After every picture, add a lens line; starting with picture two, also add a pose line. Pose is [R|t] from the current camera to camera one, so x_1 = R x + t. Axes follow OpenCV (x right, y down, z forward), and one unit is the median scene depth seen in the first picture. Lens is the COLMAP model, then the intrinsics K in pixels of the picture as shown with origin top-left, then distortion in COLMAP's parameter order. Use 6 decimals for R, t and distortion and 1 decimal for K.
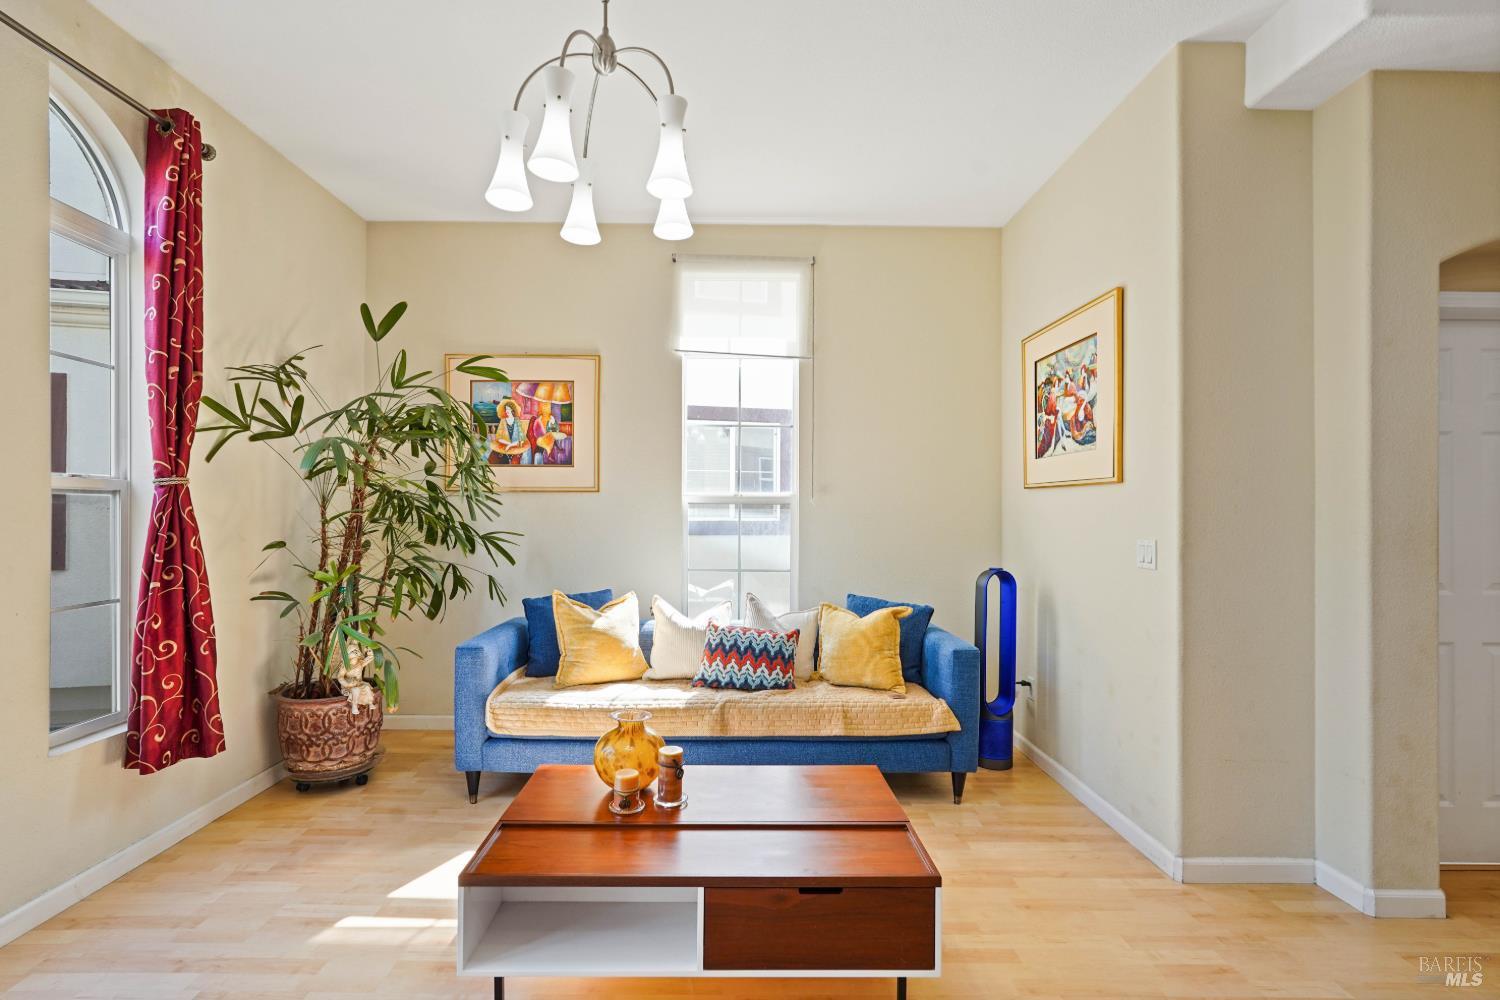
lens RADIAL K [[687.5, 0, 741.6], [0, 687.5, 508.3], [0, 0, 1]] dist [-0.002667, 0.000598]
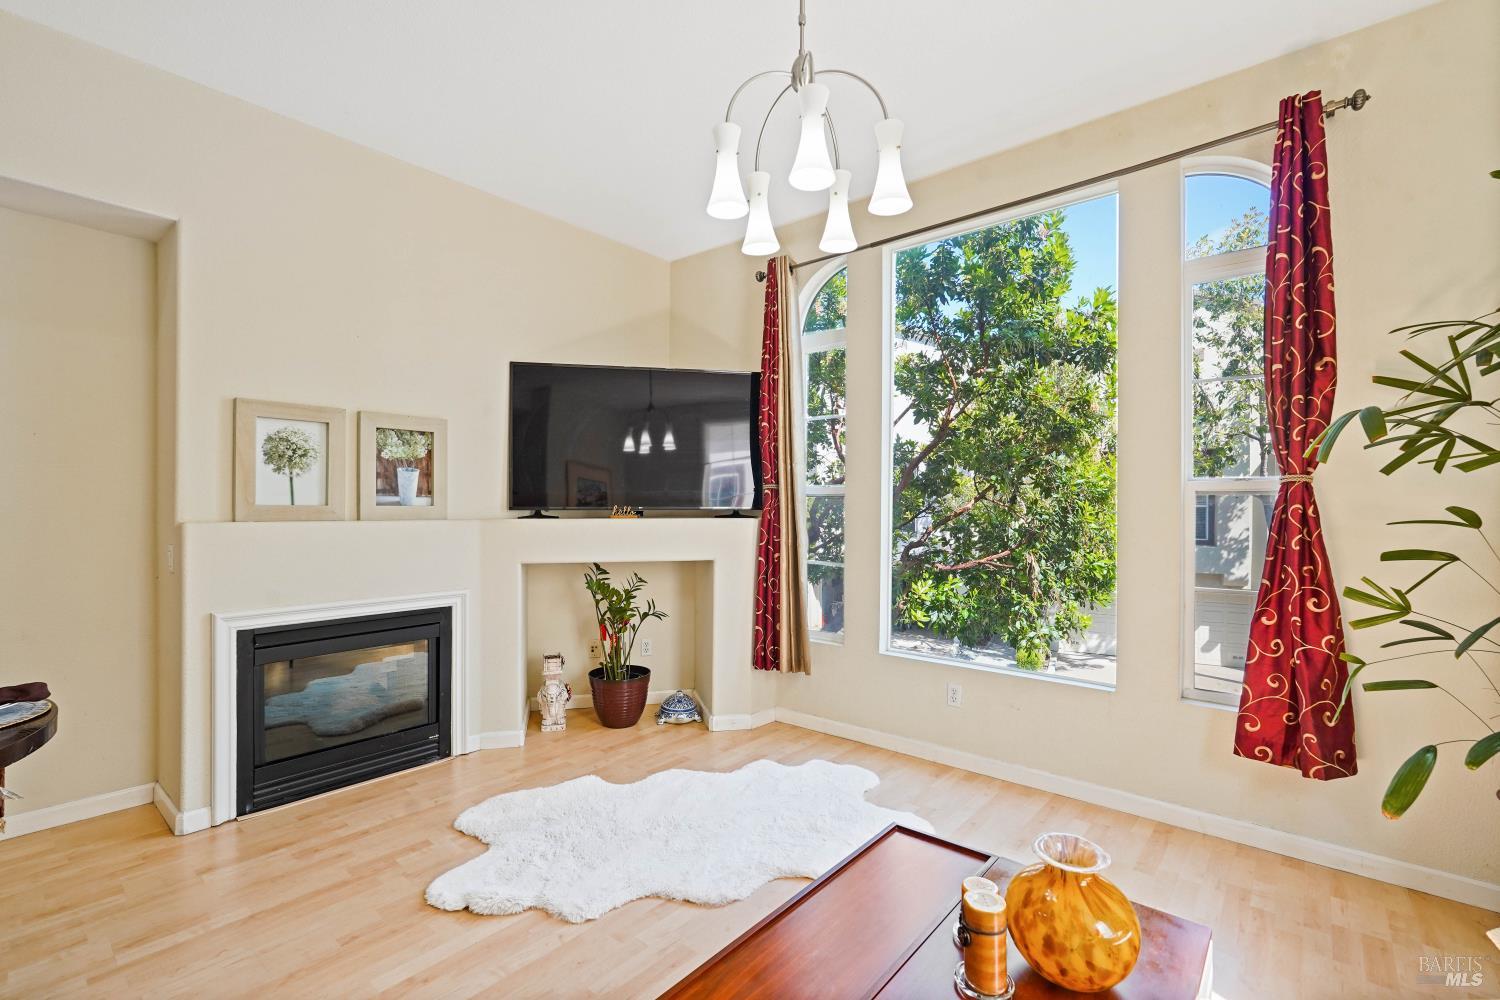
lens RADIAL K [[670.5, 0, 751.6], [0, 670.5, 500.7], [0, 0, 1]] dist [-0.015700, 0.010836]
pose [[-0.660428, -0.017699, -0.750681, 0.326118], [-0.003744, 0.999787, -0.020278, 0.012133], [0.750880, -0.010581, -0.660354, 0.871215]]
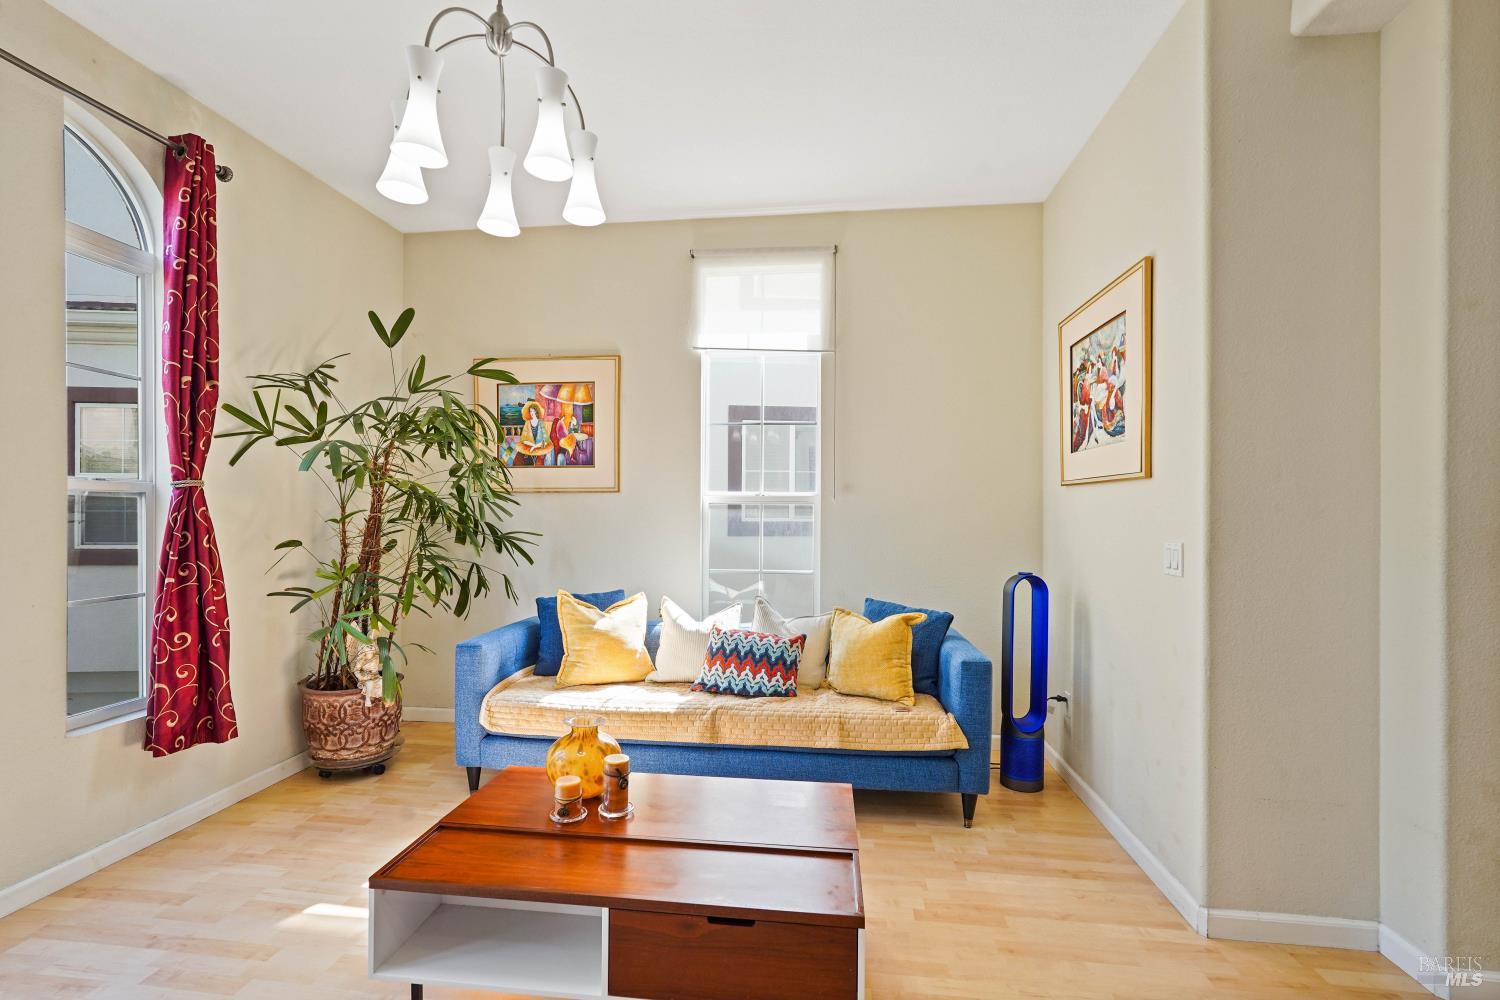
lens RADIAL K [[682.6, 0, 745.4], [0, 682.6, 511.1], [0, 0, 1]] dist [-0.002549, 0.001000]
pose [[0.990823, -0.001472, -0.135158, 0.144881], [0.001908, 0.999993, 0.003102, 0.001524], [0.135153, -0.003331, 0.990819, 0.054347]]
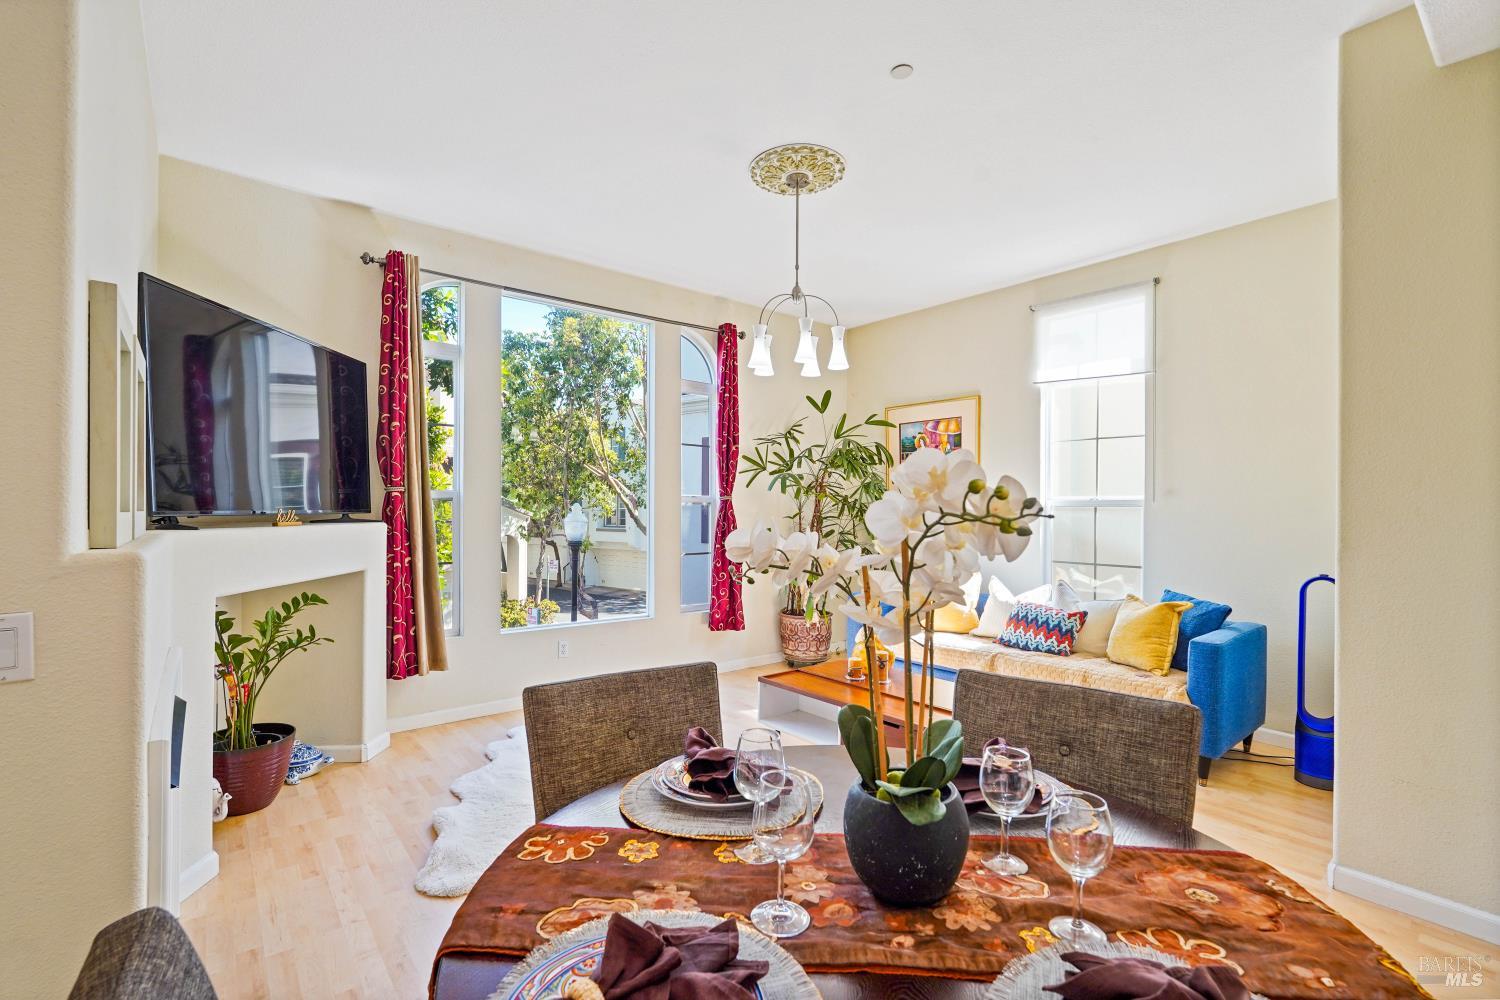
lens RADIAL K [[682.6, 0, 745.4], [0, 682.6, 511.1], [0, 0, 1]] dist [-0.002549, 0.001000]
pose [[0.628479, -0.000458, -0.777826, 0.708996], [0.000627, 1.000000, -0.000082, 0.001070], [0.777826, -0.000437, 0.628479, -0.233289]]
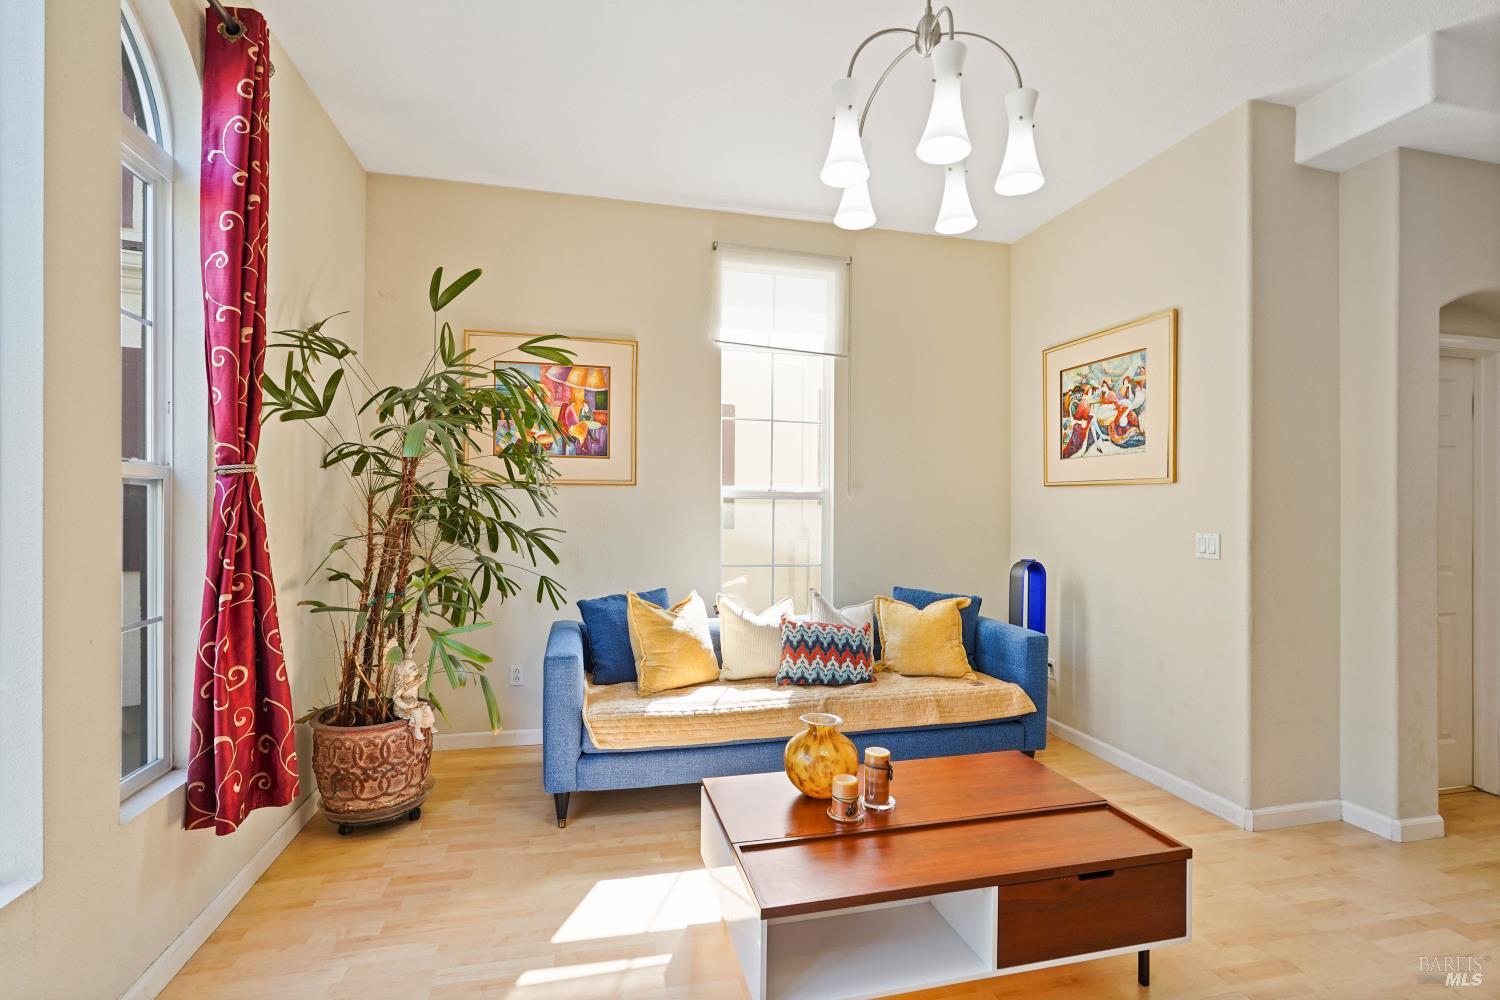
lens RADIAL K [[679.1, 0, 754.8], [0, 679.1, 502.4], [0, 0, 1]] dist [-0.000898, -0.000048]
pose [[0.973511, 0.004016, 0.228605, -0.349363], [-0.004365, 0.999990, 0.001021, -0.002812], [-0.228599, -0.001992, 0.973519, 0.068326]]
